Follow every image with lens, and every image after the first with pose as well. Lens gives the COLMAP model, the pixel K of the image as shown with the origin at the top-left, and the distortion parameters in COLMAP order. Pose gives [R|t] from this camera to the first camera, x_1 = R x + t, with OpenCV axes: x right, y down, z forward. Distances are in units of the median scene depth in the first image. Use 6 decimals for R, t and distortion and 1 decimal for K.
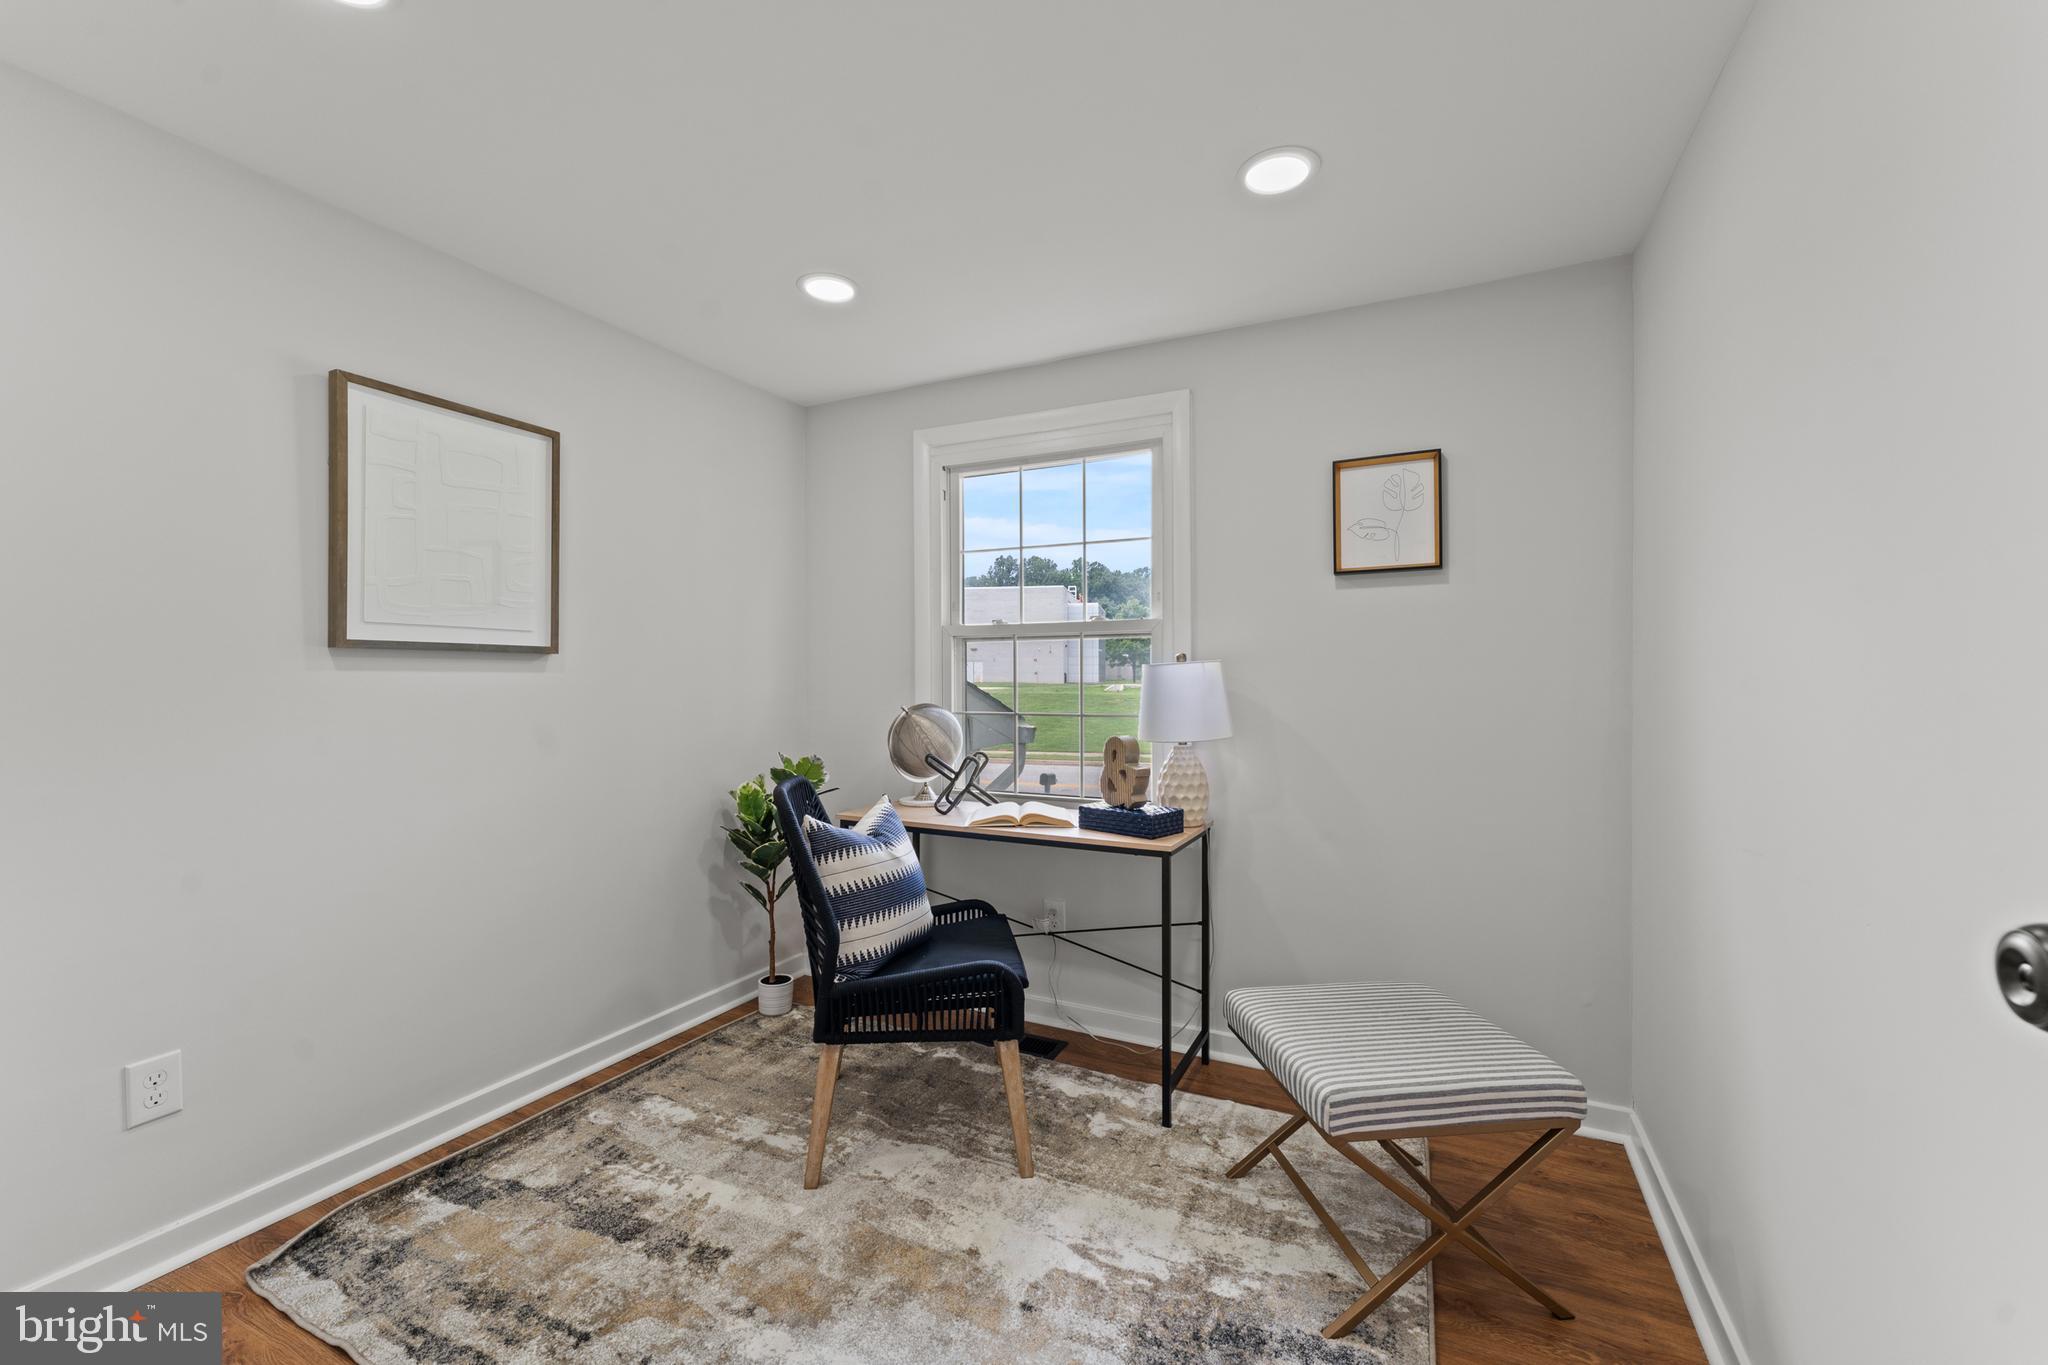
lens RADIAL K [[835.7, 0, 1013.7], [0, 835.7, 679.4], [0, 0, 1]] dist [0.001549, 0.000476]
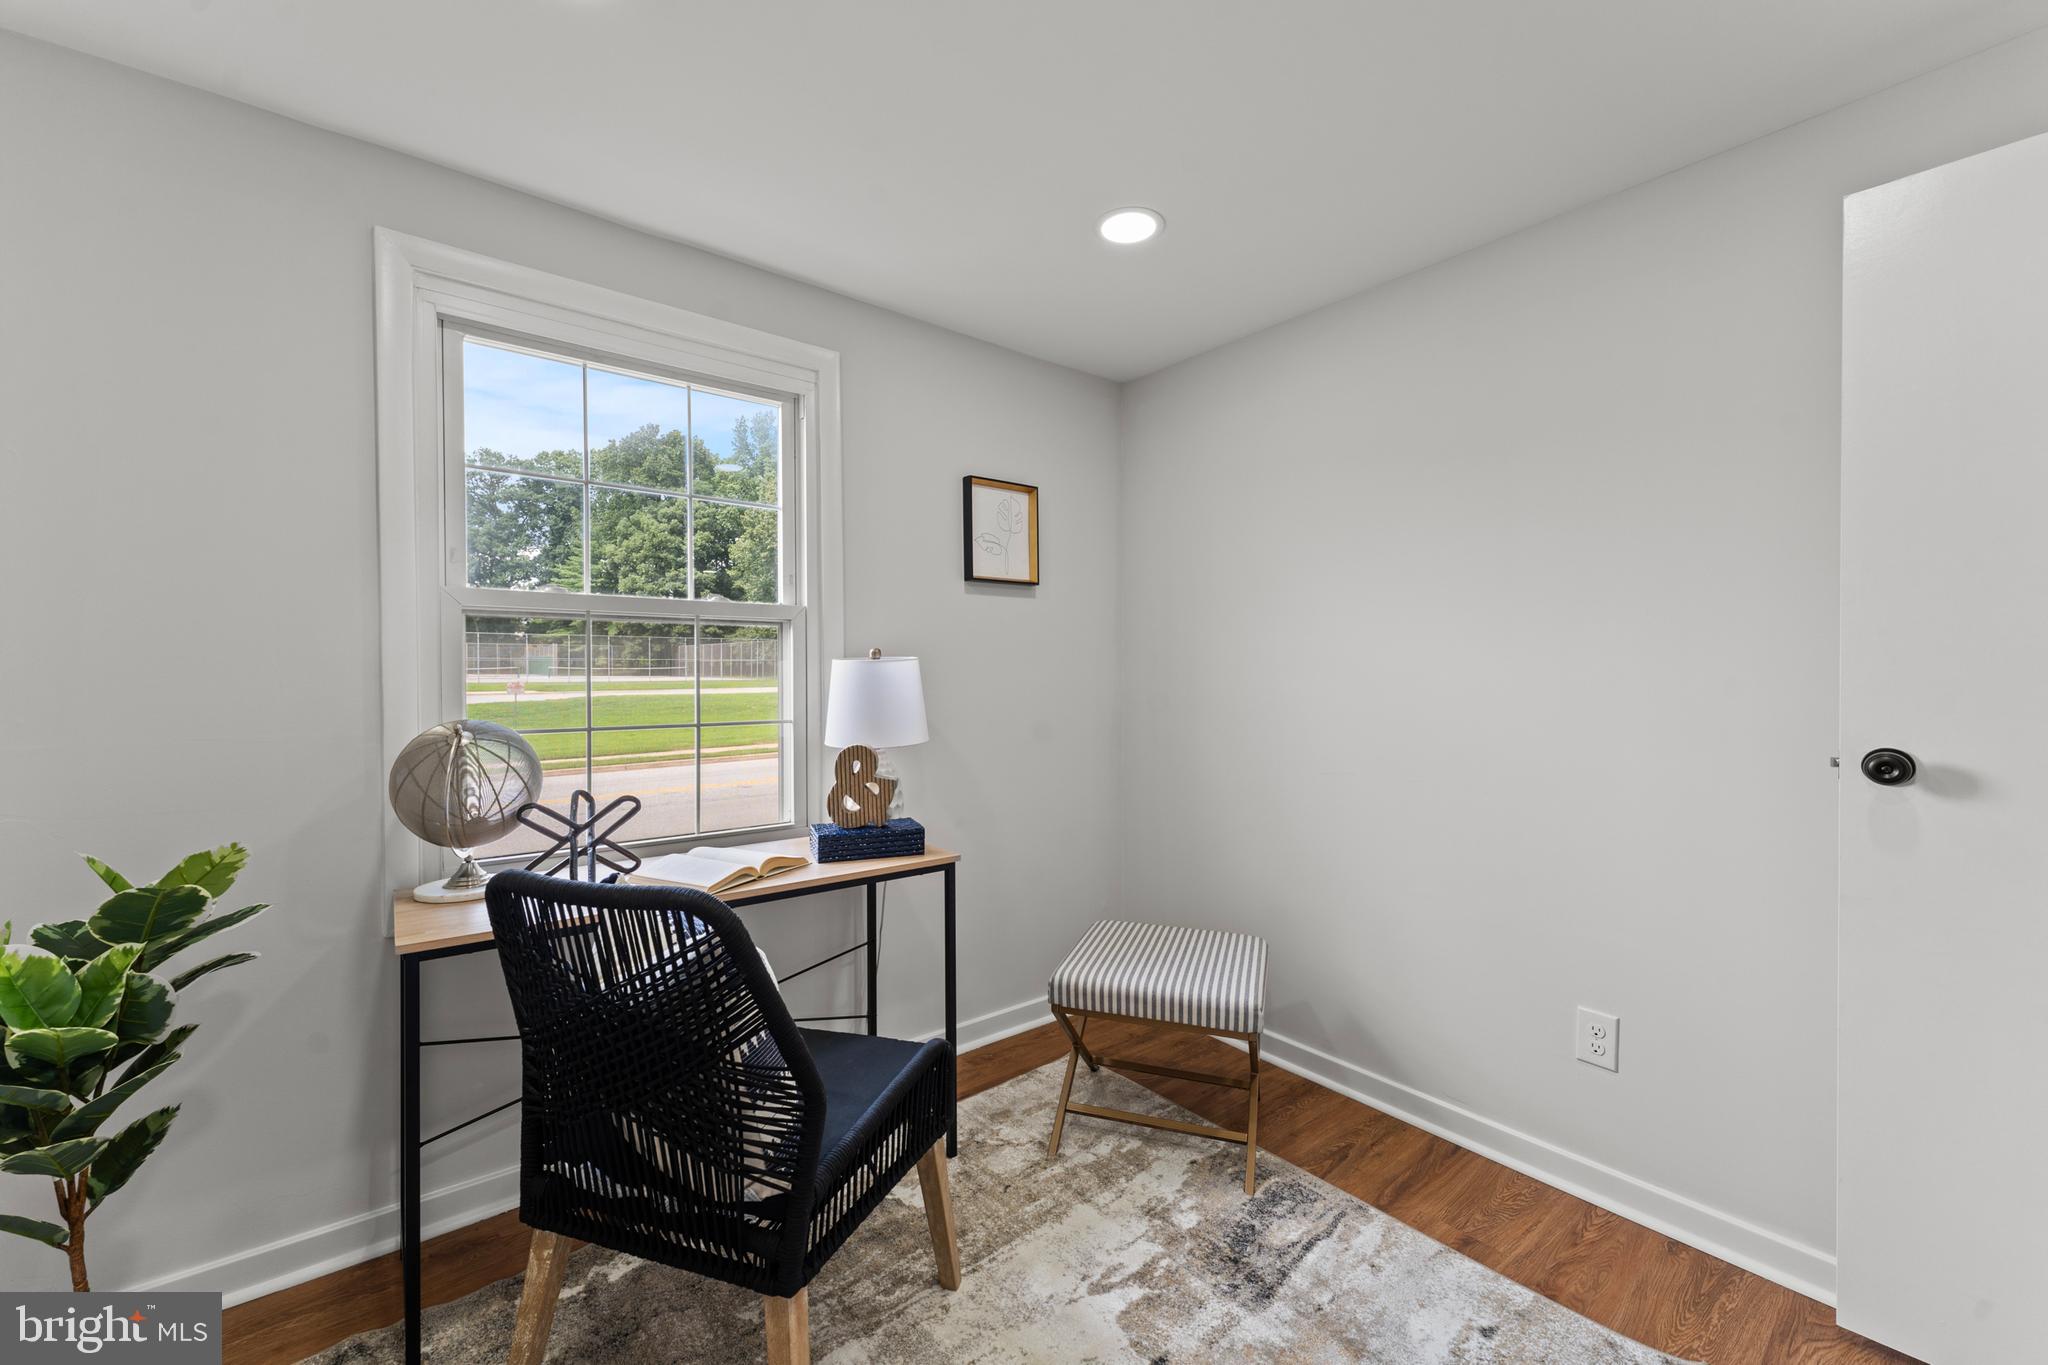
lens RADIAL K [[835.7, 0, 1015.9], [0, 835.7, 682.8], [0, 0, 1]] dist [0.001549, 0.000476]
pose [[0.409393, -0.007473, 0.912328, -0.703810], [-0.000796, 0.999963, 0.008548, -0.003001], [-0.912358, -0.004226, 0.409372, 0.614276]]
